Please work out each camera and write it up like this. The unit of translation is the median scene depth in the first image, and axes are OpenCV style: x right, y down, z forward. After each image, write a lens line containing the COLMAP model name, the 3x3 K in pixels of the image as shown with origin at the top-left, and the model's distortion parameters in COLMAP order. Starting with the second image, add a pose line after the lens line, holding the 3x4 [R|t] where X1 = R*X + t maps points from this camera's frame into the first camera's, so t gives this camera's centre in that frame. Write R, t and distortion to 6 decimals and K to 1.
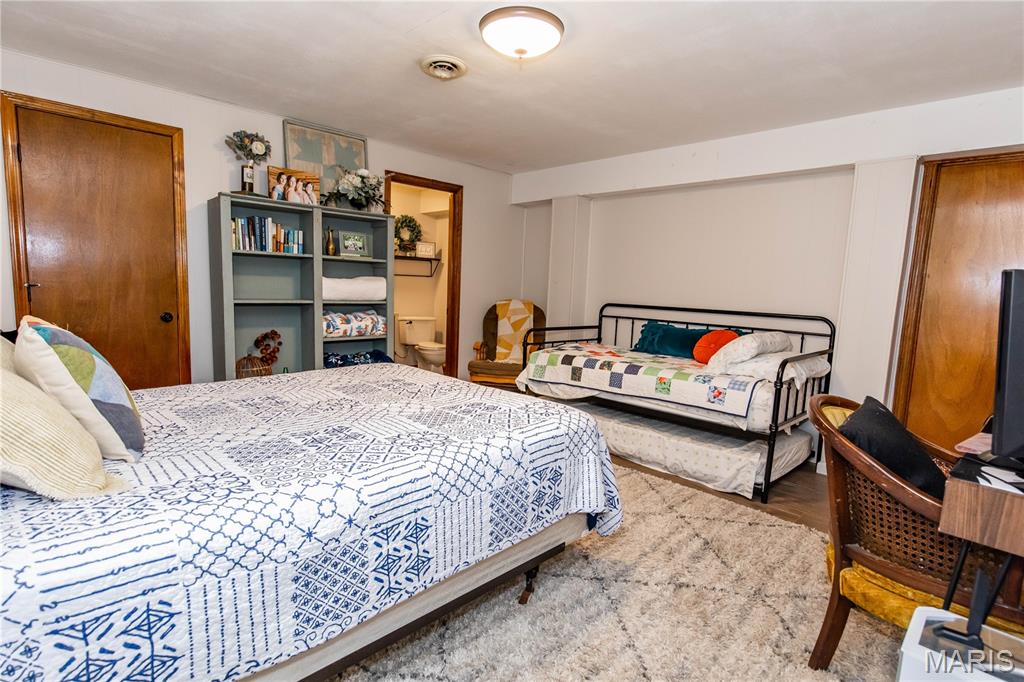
lens RADIAL K [[514.8, 0, 509.7], [0, 514.8, 352.7], [0, 0, 1]] dist [0.004826, -0.000473]
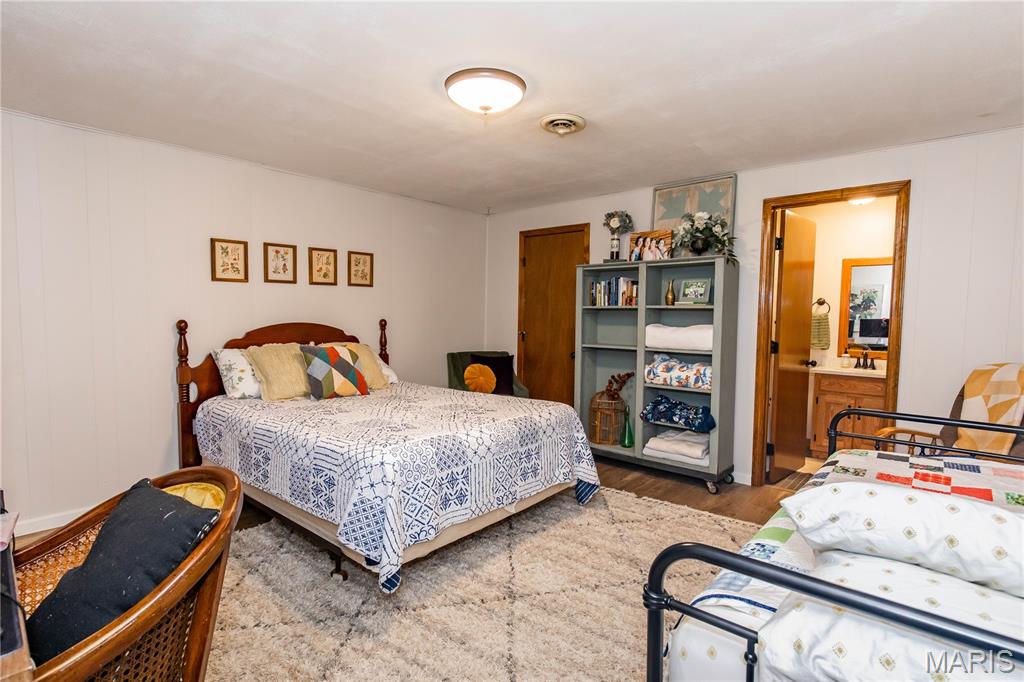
lens RADIAL K [[514.8, 0, 509.7], [0, 514.8, 352.7], [0, 0, 1]] dist [0.004826, -0.000473]
pose [[0.065551, 0.036066, -0.997197, 0.678910], [-0.135028, 0.990475, 0.026947, -0.082526], [0.988671, 0.132883, 0.069796, 0.652551]]
